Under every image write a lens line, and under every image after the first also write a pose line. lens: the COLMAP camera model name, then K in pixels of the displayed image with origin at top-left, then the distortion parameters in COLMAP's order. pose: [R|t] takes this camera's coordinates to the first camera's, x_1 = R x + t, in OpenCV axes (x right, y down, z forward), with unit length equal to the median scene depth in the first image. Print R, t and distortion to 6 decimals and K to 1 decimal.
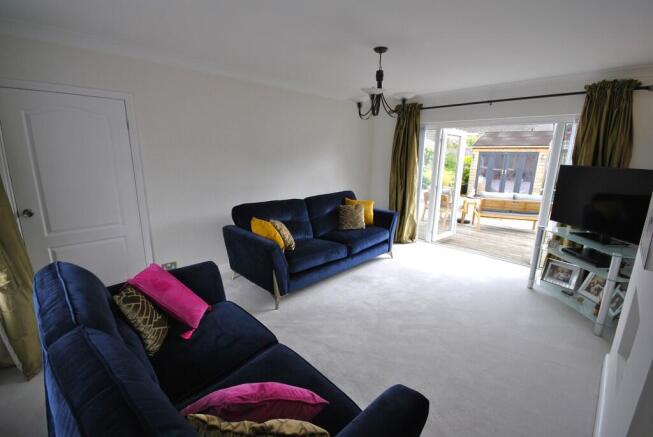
lens RADIAL K [[289.9, 0, 328.7], [0, 289.9, 218.6], [0, 0, 1]] dist [-0.000393, -0.000769]
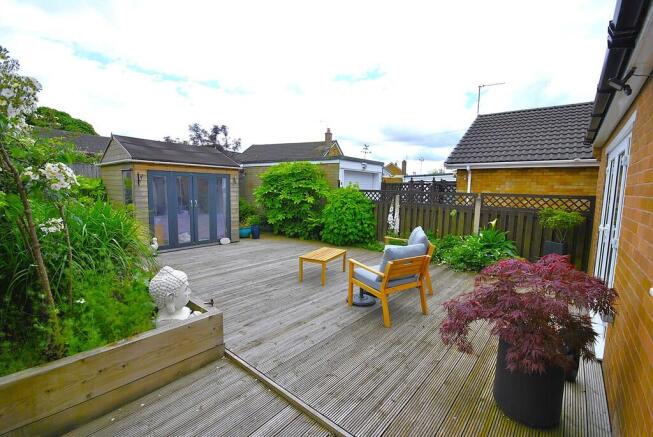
lens RADIAL K [[289.9, 0, 328.7], [0, 289.9, 218.6], [0, 0, 1]] dist [-0.000393, -0.000769]
pose [[-0.067156, -0.125689, 0.989794, -0.105128], [0.195736, 0.971097, 0.136595, -0.269242], [-0.978355, 0.202911, -0.040613, 1.265382]]
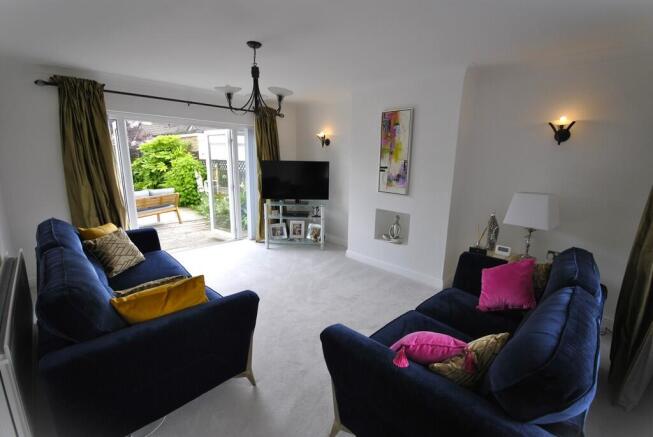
lens RADIAL K [[289.9, 0, 328.7], [0, 289.9, 218.6], [0, 0, 1]] dist [-0.000393, -0.000769]
pose [[0.031571, -0.222718, 0.974372, -0.351142], [0.205698, 0.955437, 0.211725, -0.075664], [-0.978106, 0.193742, 0.075977, 0.324525]]
